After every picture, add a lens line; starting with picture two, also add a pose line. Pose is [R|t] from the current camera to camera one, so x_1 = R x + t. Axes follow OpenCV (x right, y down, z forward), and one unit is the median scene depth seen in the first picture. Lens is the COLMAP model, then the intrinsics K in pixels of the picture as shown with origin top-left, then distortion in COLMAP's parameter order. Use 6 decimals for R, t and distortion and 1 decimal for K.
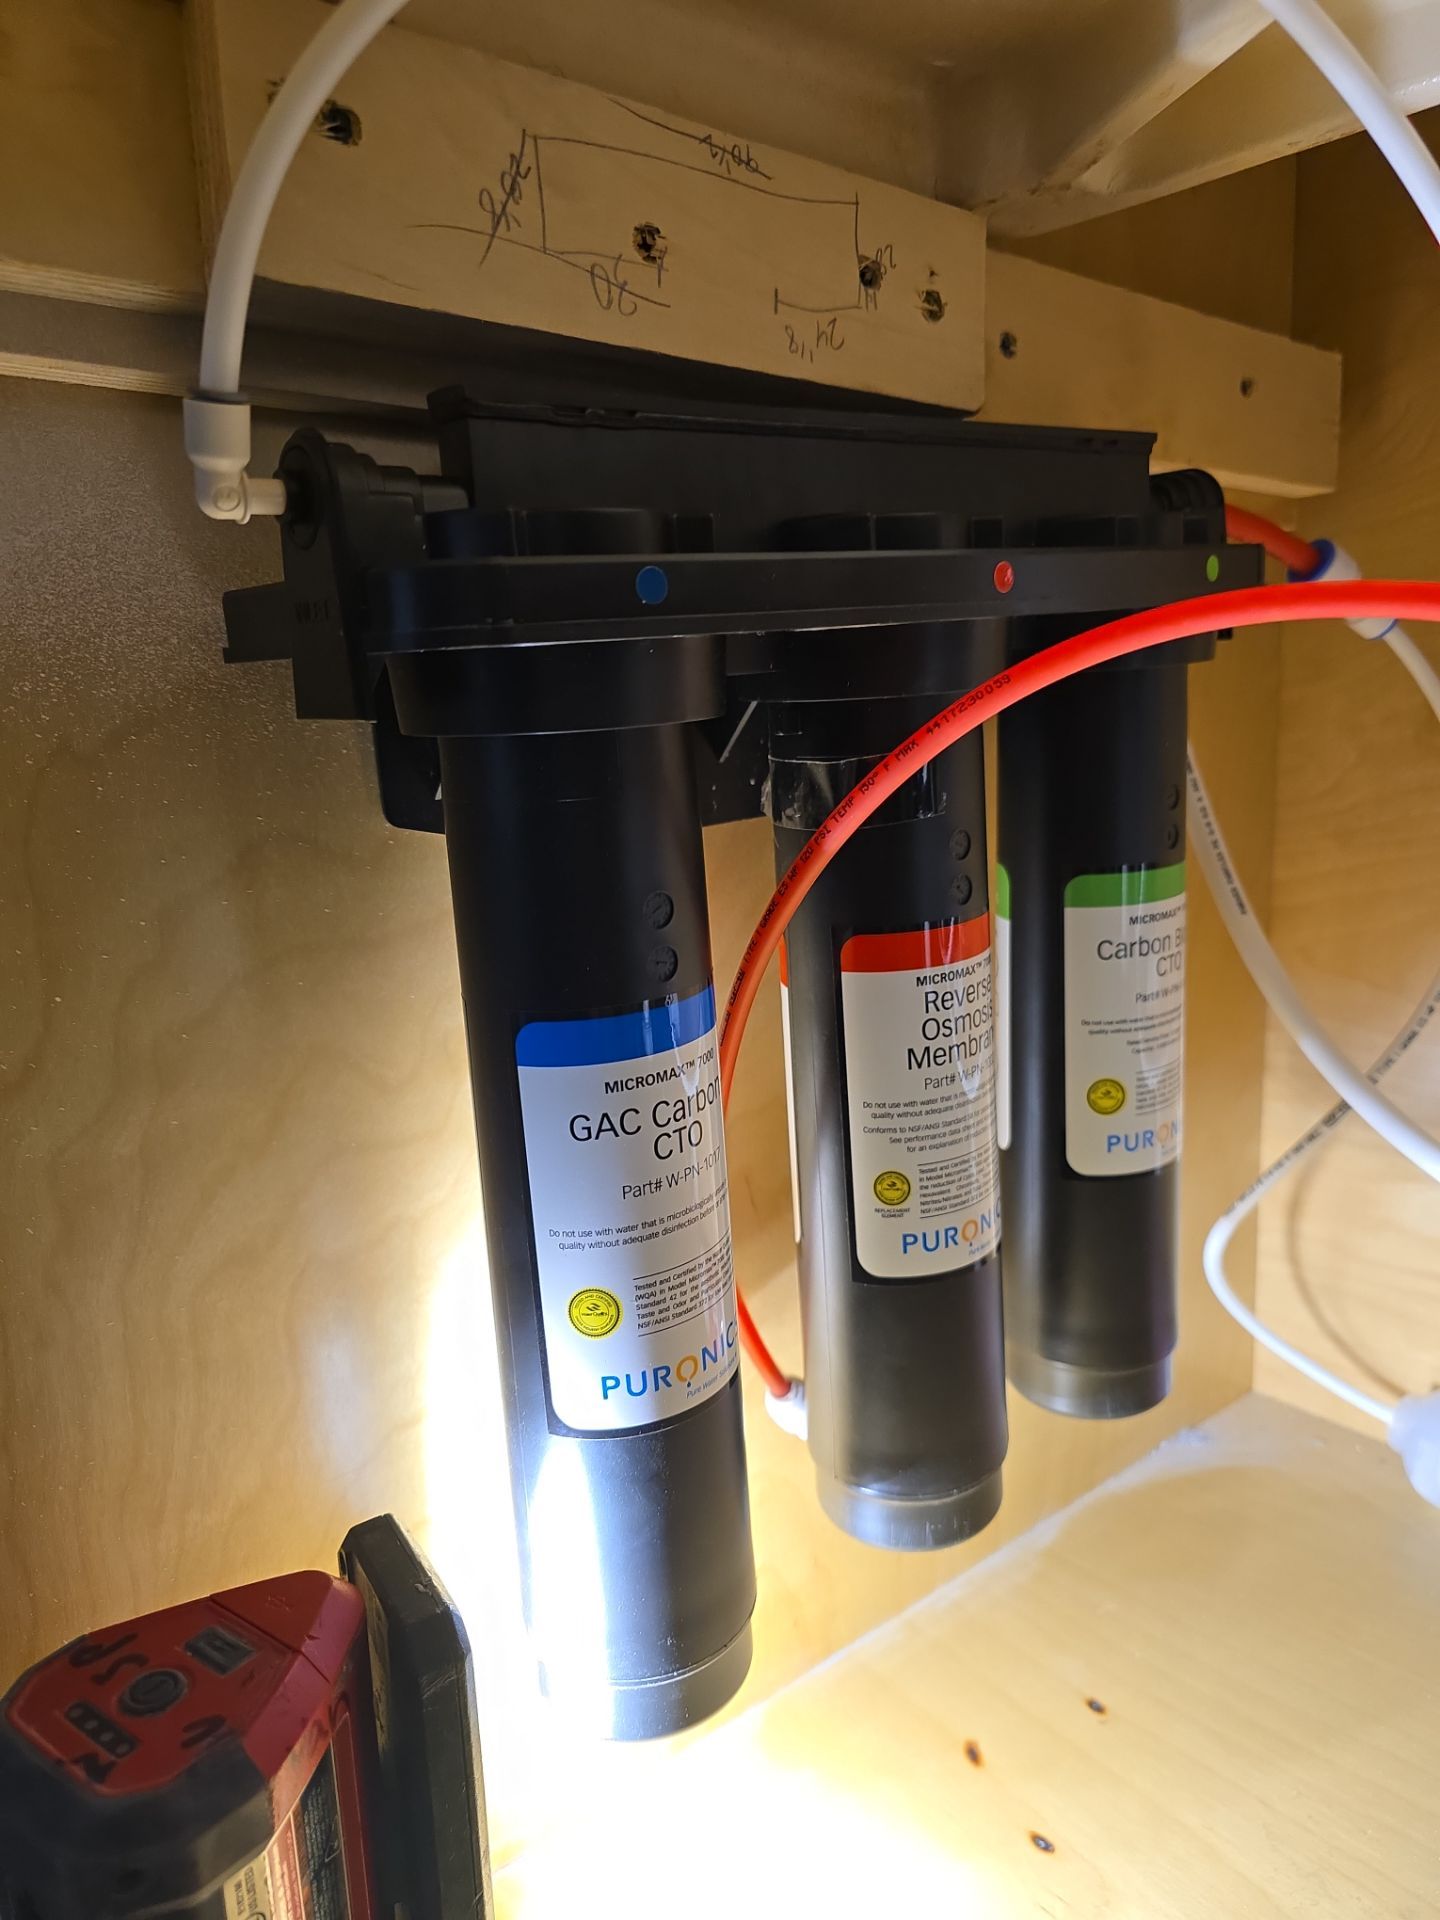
lens RADIAL K [[1302.0, 0, 735.6], [0, 1302.0, 944.1], [0, 0, 1]] dist [0.029145, -0.034156]
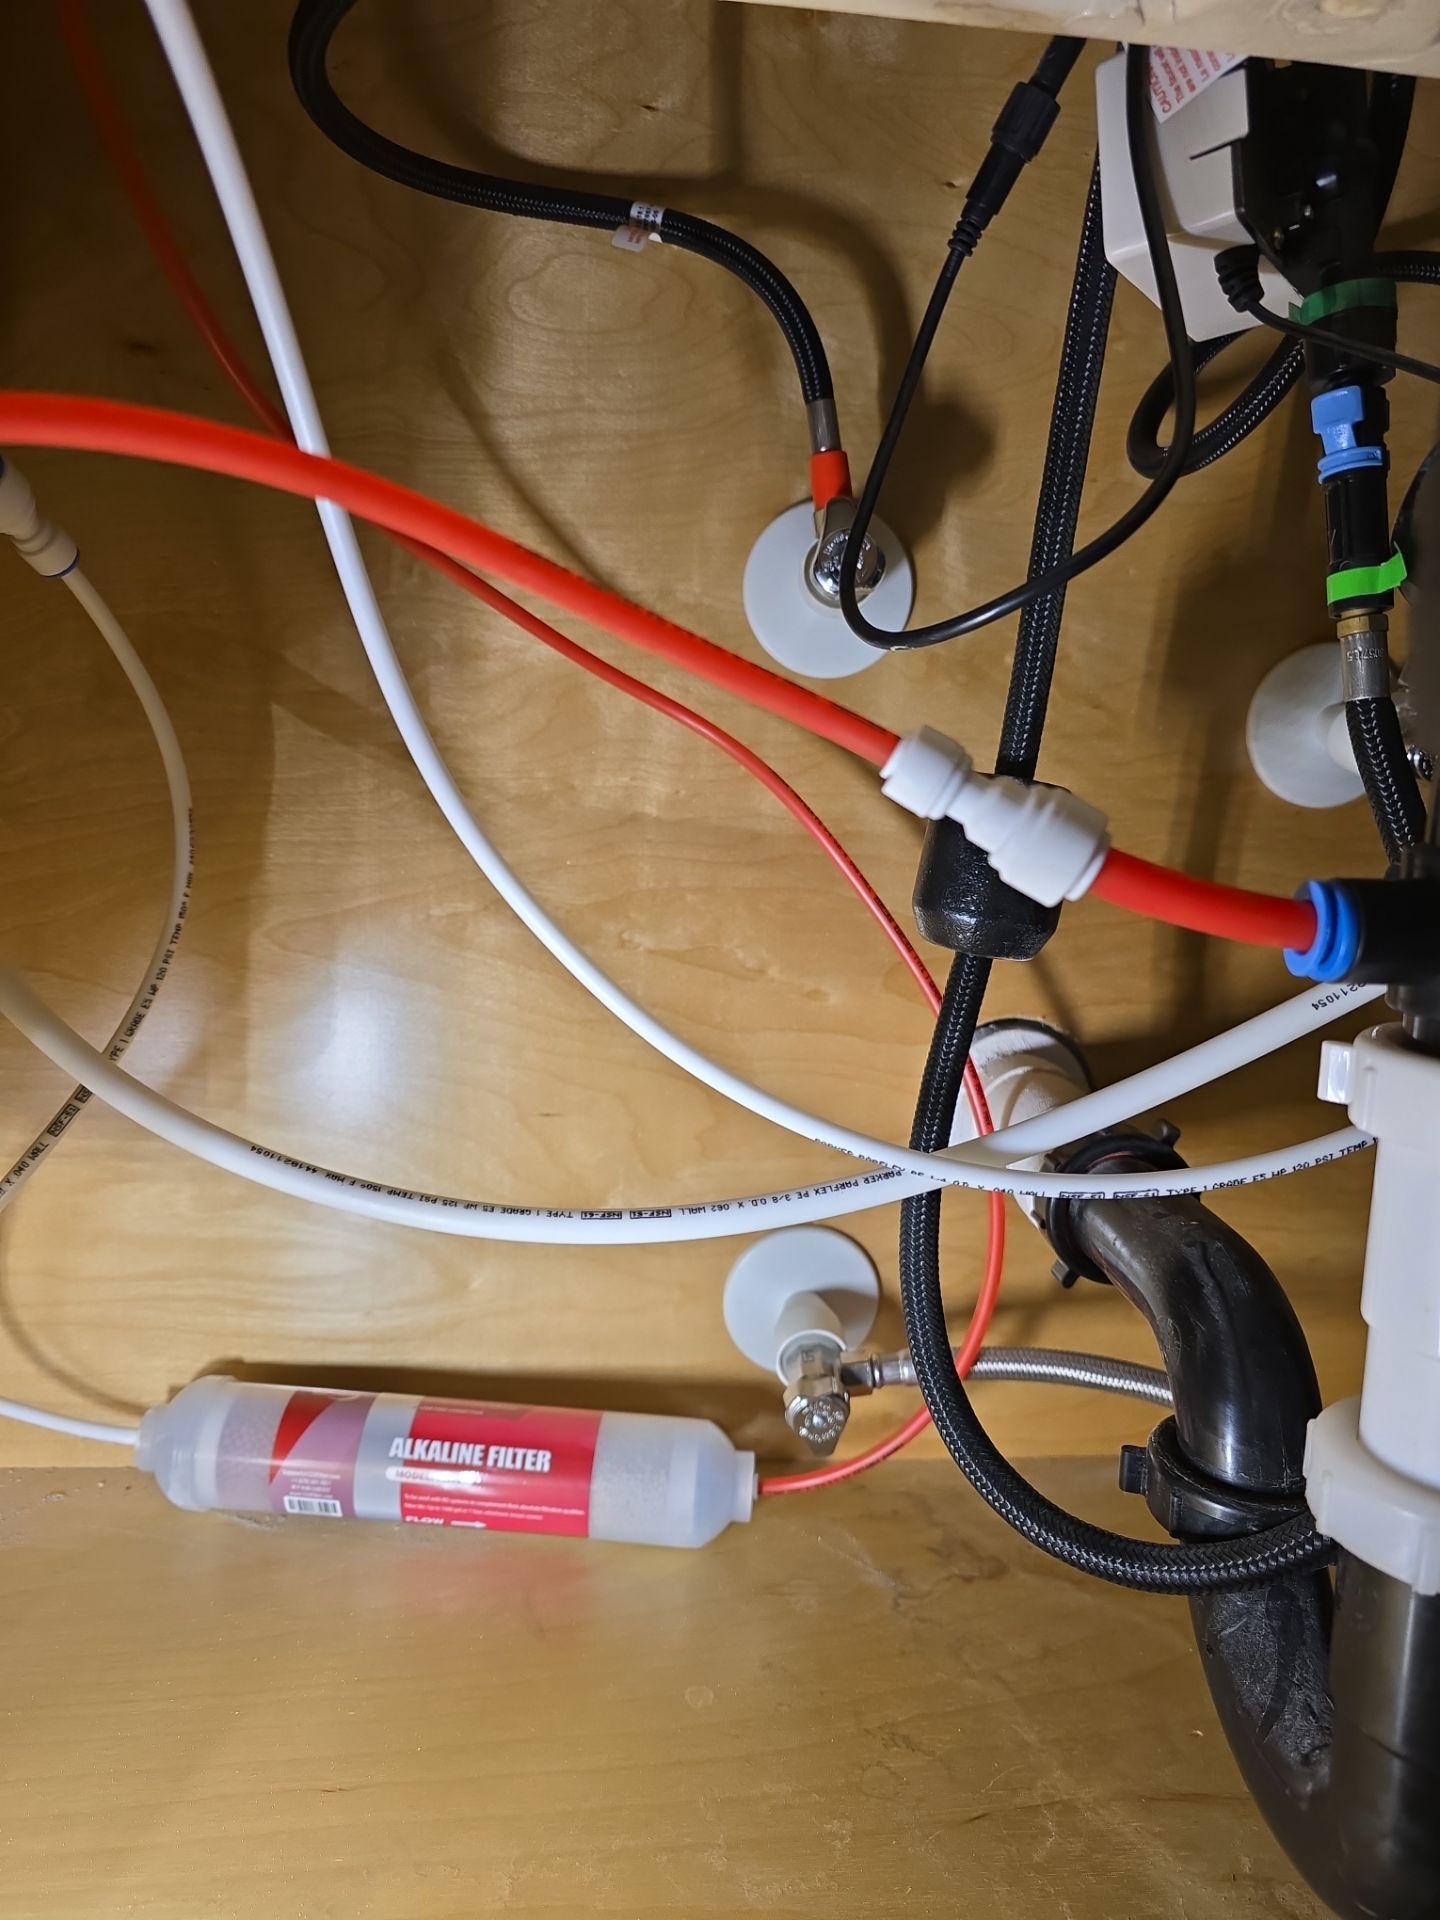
lens RADIAL K [[1302.0, 0, 714.8], [0, 1302.0, 945.7], [0, 0, 1]] dist [0.029145, -0.034156]
pose [[0.555860, -0.073796, 0.827994, -0.021124], [0.088461, 0.995647, 0.029352, 0.038361], [-0.826555, 0.056929, 0.559969, 0.201987]]
